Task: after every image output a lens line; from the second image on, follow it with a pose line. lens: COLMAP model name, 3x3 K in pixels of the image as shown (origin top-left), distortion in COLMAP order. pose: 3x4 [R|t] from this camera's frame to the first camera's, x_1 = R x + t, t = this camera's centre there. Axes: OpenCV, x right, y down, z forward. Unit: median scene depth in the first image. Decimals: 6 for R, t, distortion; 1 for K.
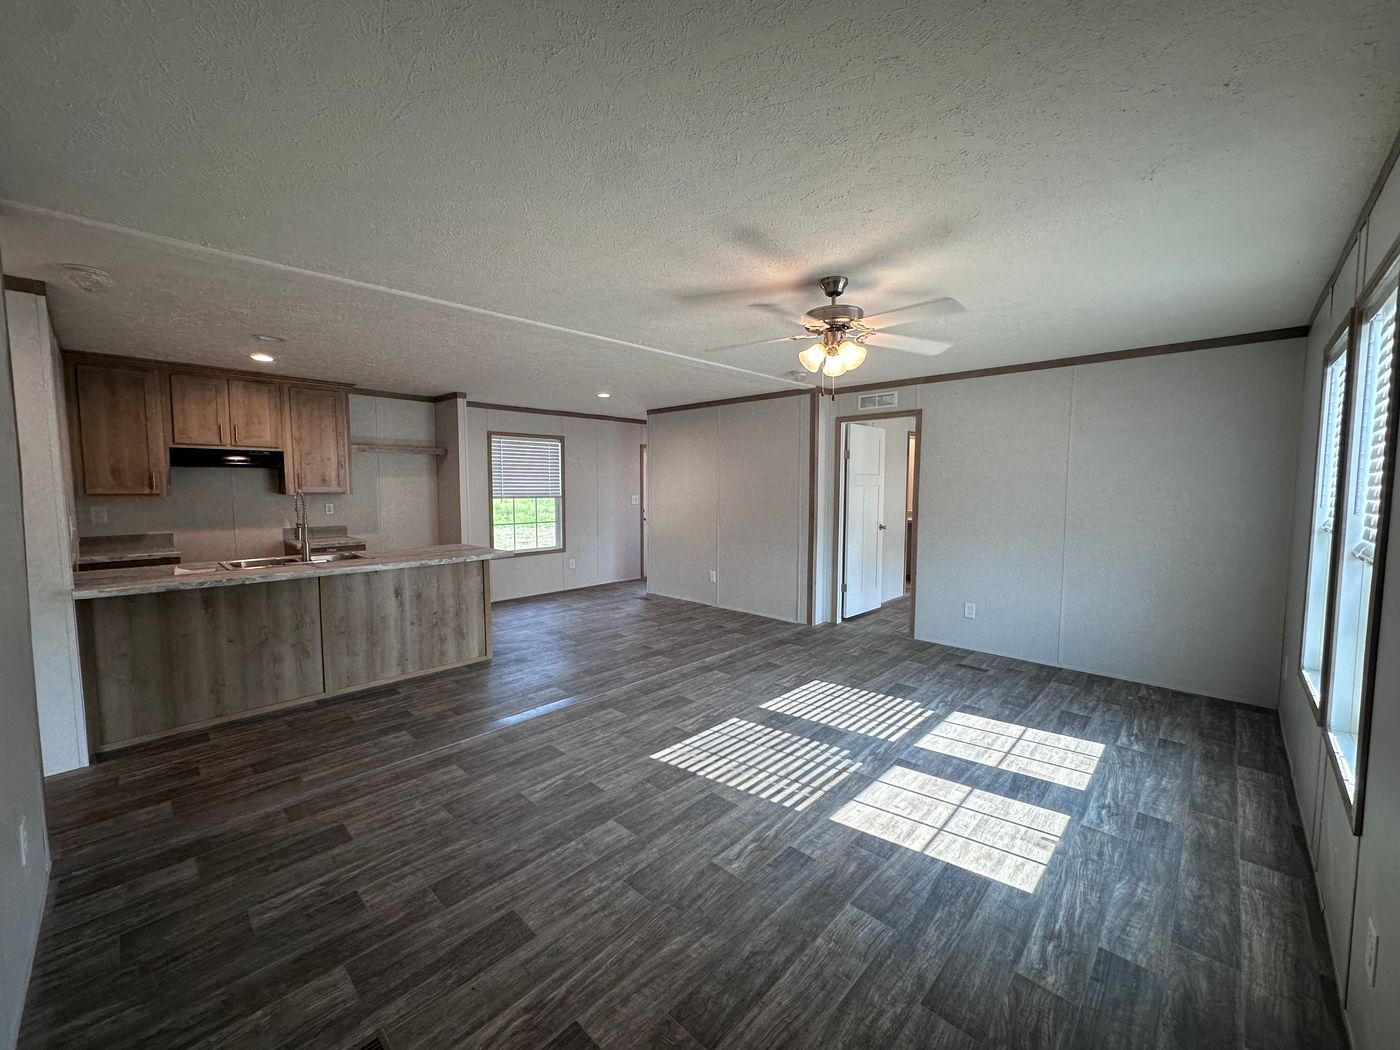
lens RADIAL K [[560.2, 0, 702.3], [0, 560.2, 524.6], [0, 0, 1]] dist [-0.000141, 0.000563]
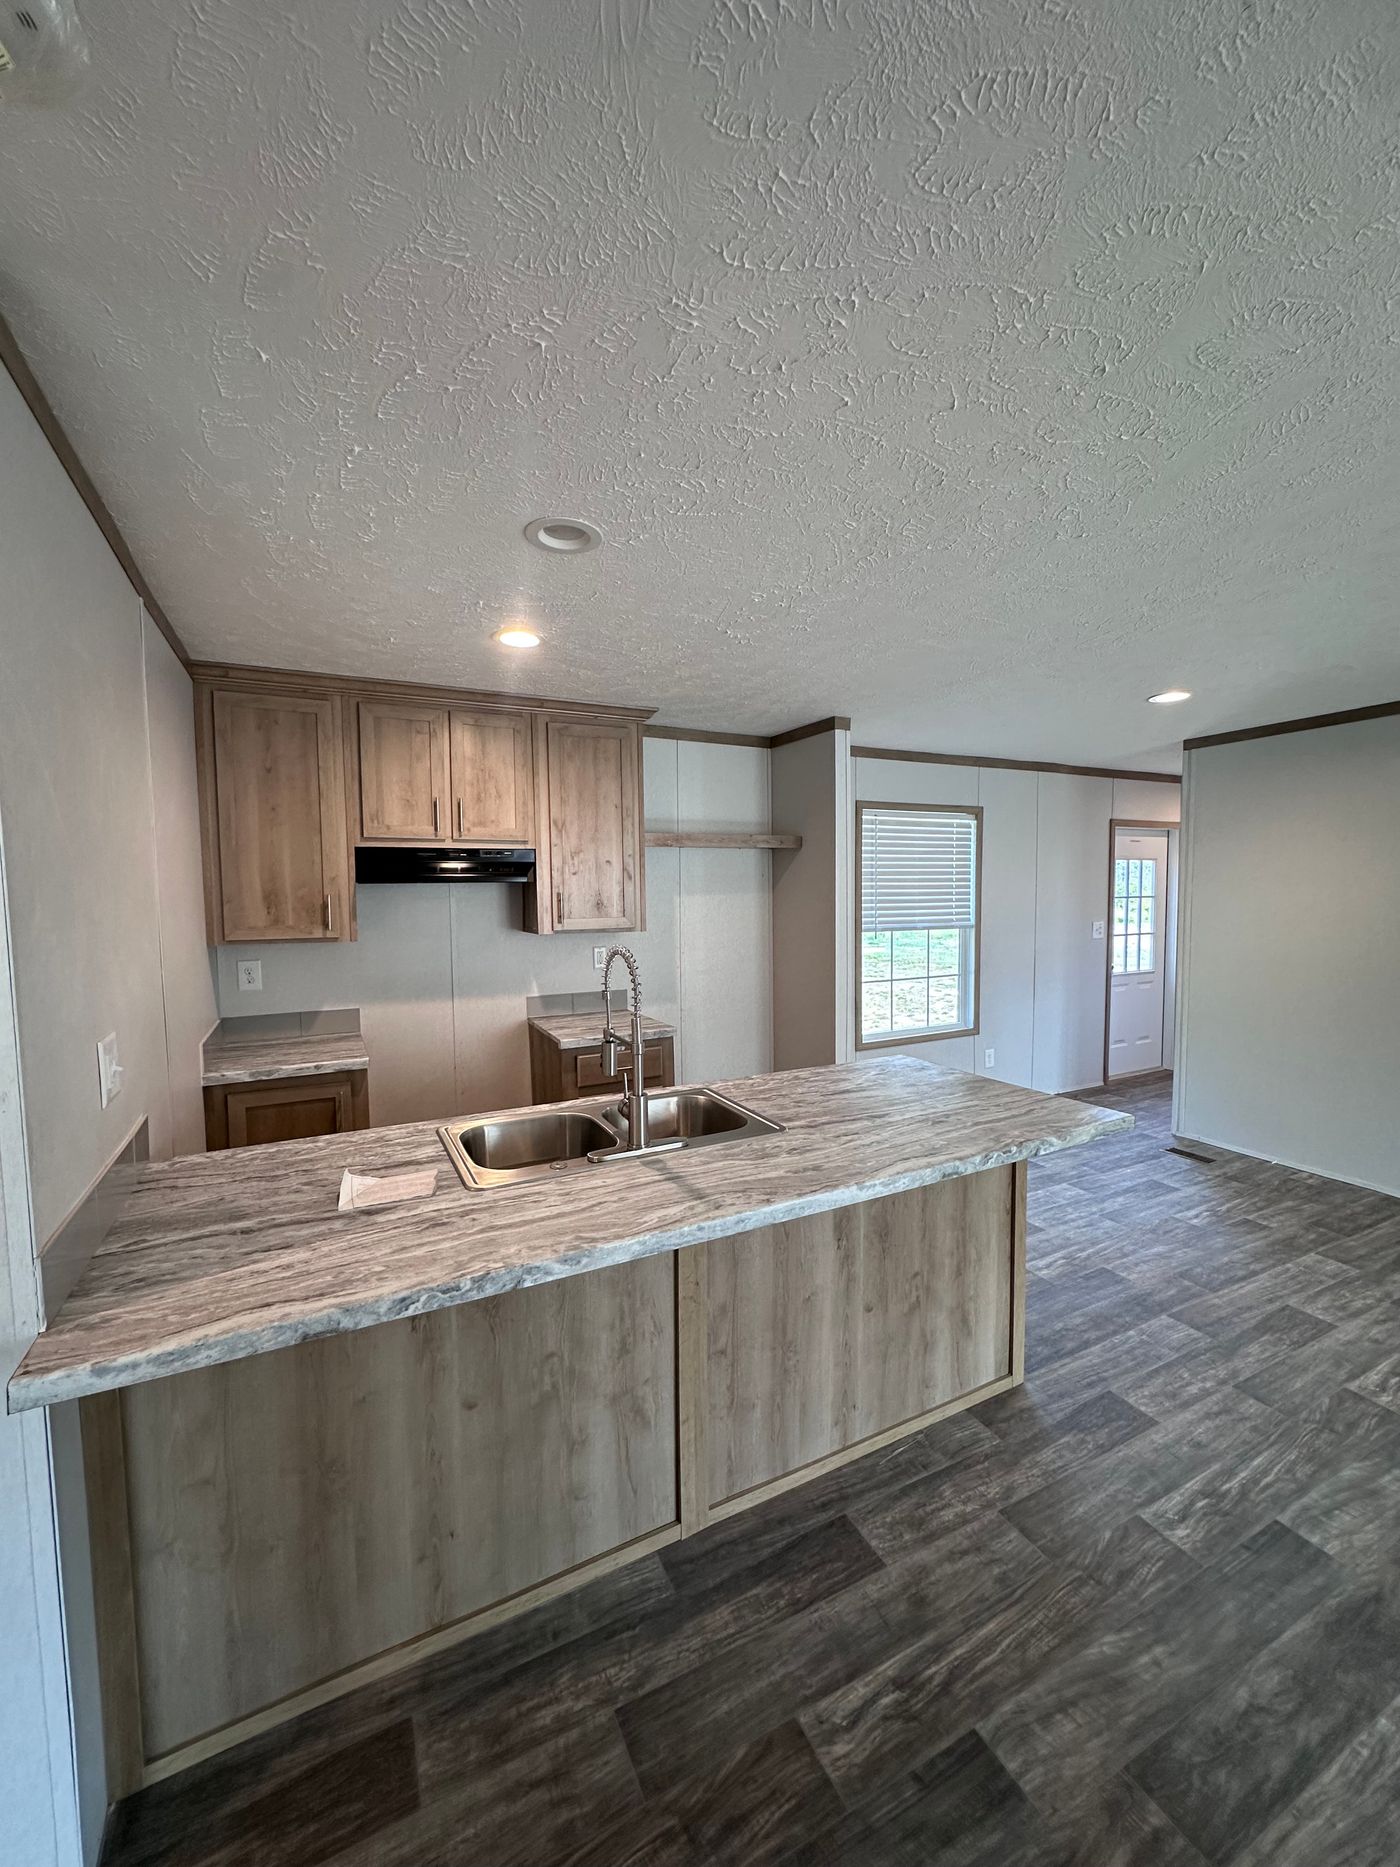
lens RADIAL K [[747.1, 0, 703.9], [0, 747.1, 931.7], [0, 0, 1]] dist [-0.000141, 0.000563]
pose [[0.941808, 0.005926, -0.336099, -0.425485], [-0.011337, 0.999836, -0.014139, -0.054953], [0.335960, 0.017127, 0.941720, 0.470936]]
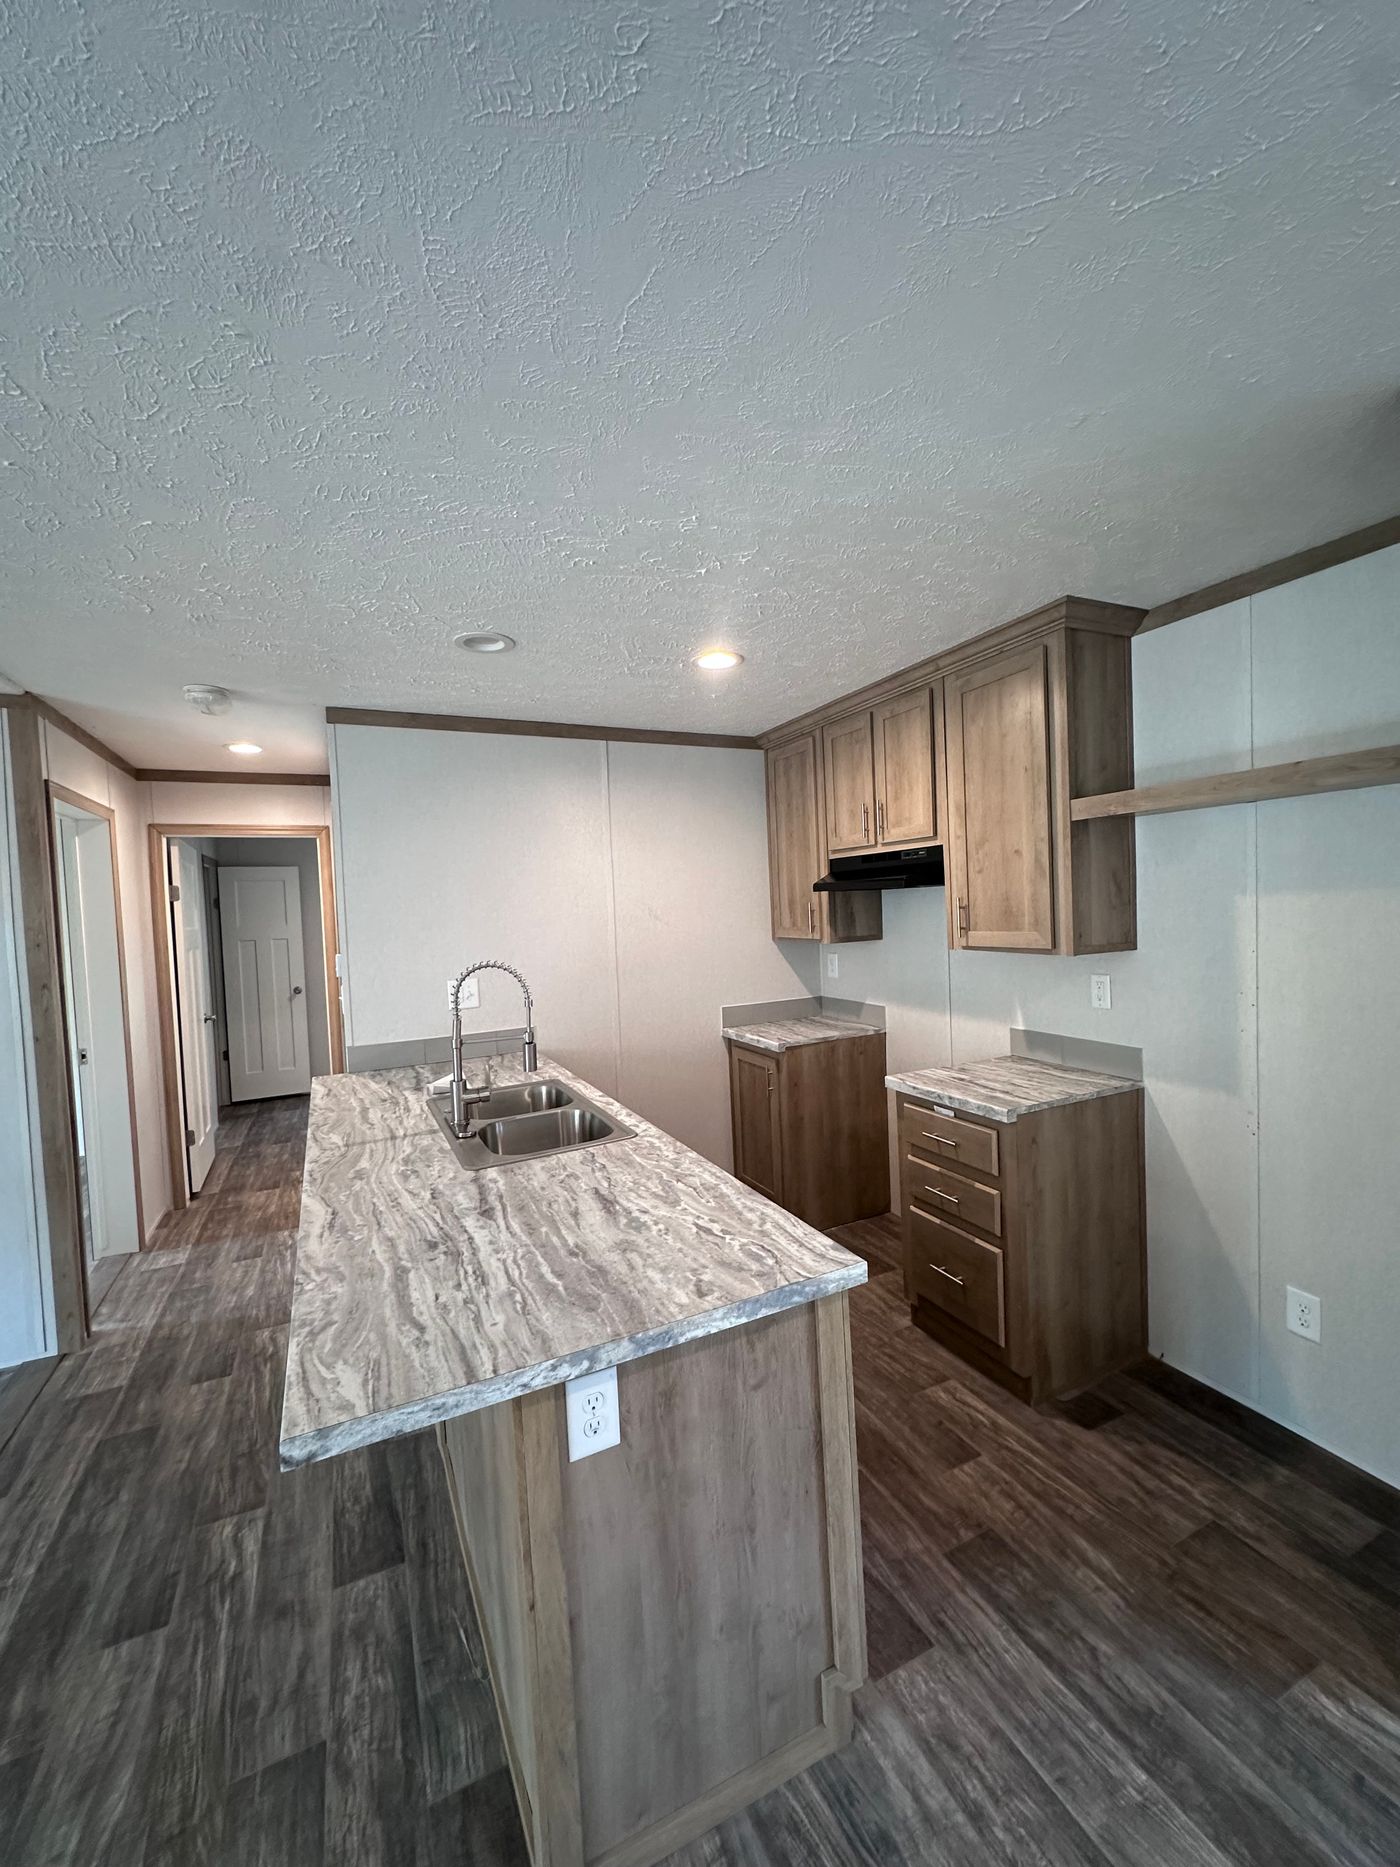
lens RADIAL K [[747.1, 0, 697.6], [0, 747.1, 934.9], [0, 0, 1]] dist [-0.000141, 0.000563]
pose [[-0.359751, 0.049328, -0.931744, -0.187818], [-0.028150, 0.997573, 0.063682, -0.106873], [0.932624, 0.049138, -0.357489, 1.163955]]
